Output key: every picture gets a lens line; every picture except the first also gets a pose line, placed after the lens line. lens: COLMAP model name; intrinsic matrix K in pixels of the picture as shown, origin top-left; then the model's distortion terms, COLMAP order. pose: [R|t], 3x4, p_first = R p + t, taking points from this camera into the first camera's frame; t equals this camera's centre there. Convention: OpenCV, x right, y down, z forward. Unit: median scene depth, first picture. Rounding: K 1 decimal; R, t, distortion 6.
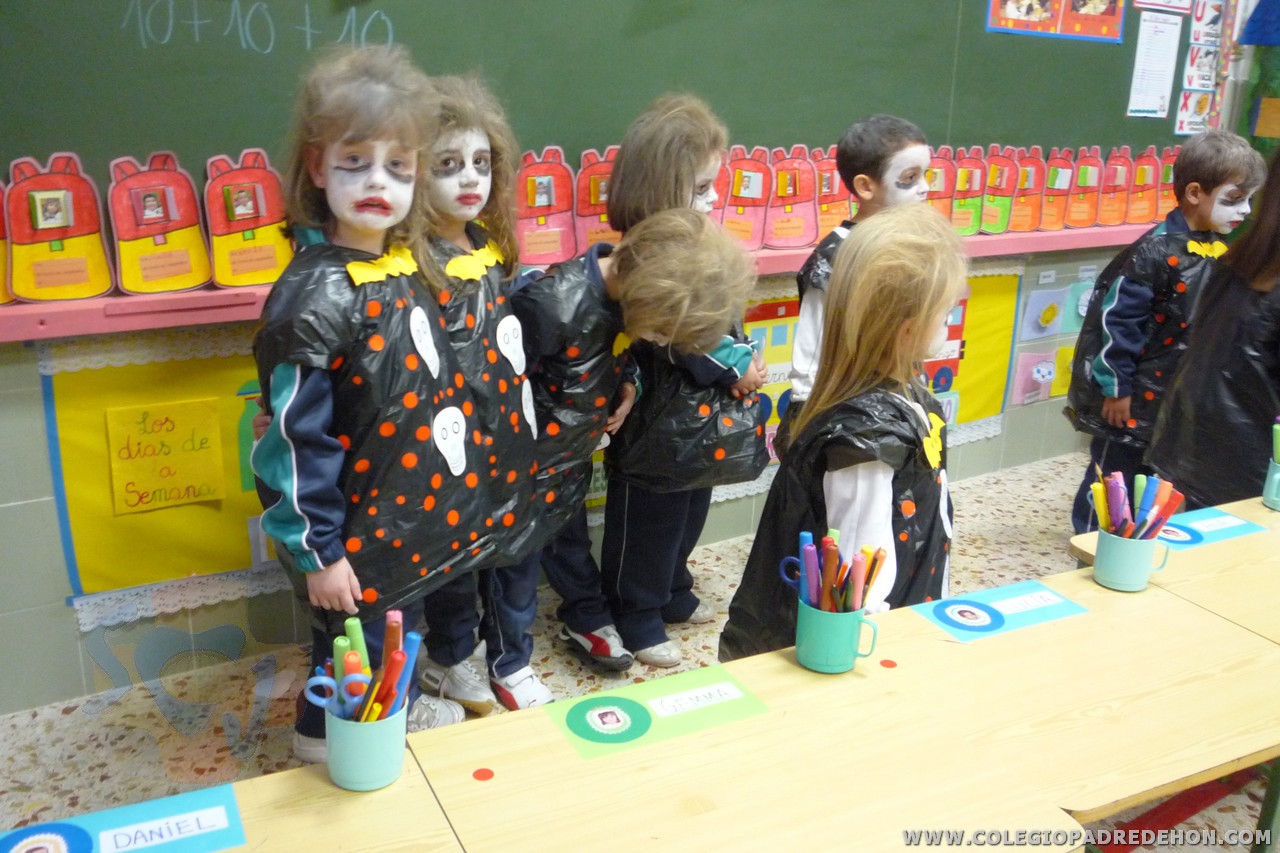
lens RADIAL K [[1119.5, 0, 640.0], [0, 1119.5, 432.0], [0, 0, 1]] dist [-0.001822, -0.003588]
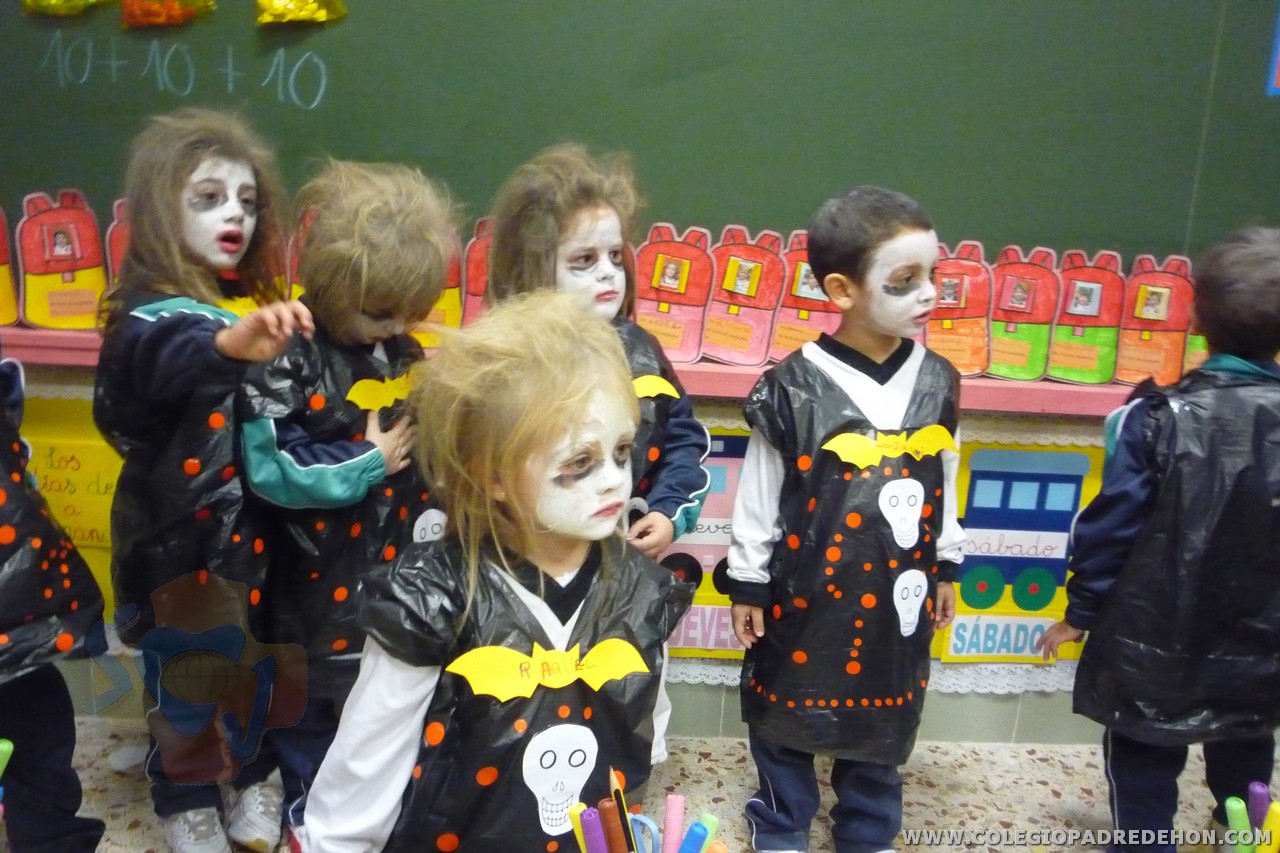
lens RADIAL K [[1138.8, 0, 640.0], [0, 1138.8, 426.5], [0, 0, 1]] dist [-0.033483, -0.012824]
pose [[0.862835, 0.143546, -0.484675, 0.489176], [-0.187283, 0.981375, -0.042754, -0.089867], [0.469511, 0.127661, 0.873649, 0.364711]]
